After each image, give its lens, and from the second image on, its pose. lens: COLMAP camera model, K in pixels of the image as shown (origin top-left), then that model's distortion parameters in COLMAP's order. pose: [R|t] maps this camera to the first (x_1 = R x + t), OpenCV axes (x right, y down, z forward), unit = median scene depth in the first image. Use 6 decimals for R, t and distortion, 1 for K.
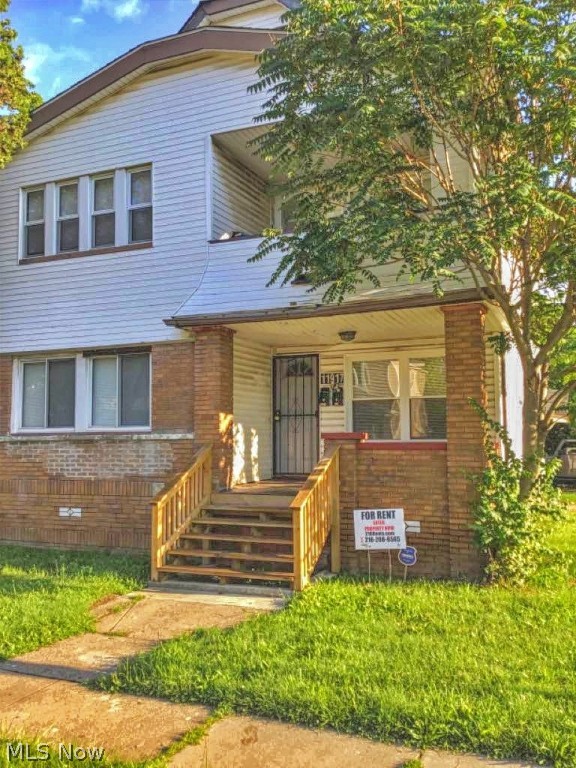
lens RADIAL K [[707.1, 0, 286.6], [0, 707.1, 384.2], [0, 0, 1]] dist [0.014675, 0.000000]
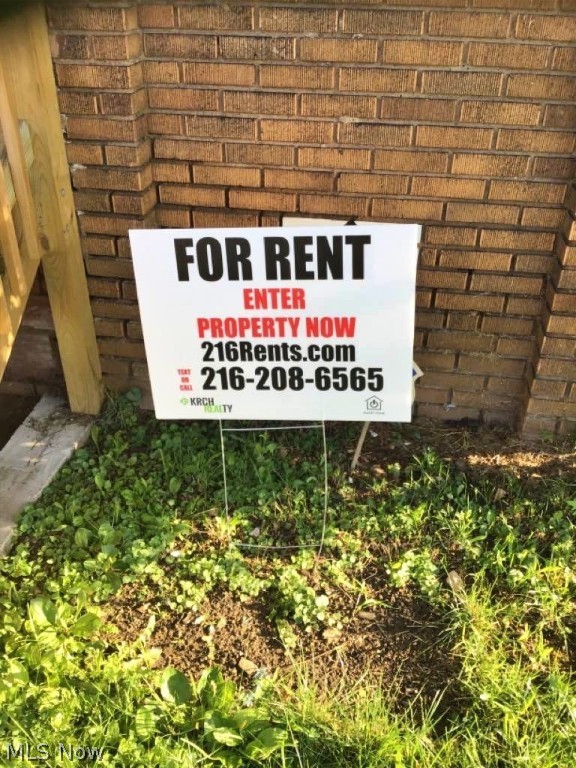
lens RADIAL K [[703.8, 0, 282.0], [0, 703.8, 385.9], [0, 0, 1]] dist [0.091637, -0.166838]
pose [[0.967944, -0.121593, 0.219770, 0.085405], [-0.031844, 0.808530, 0.587592, 0.101597], [-0.249138, -0.575755, 0.778740, 0.804744]]
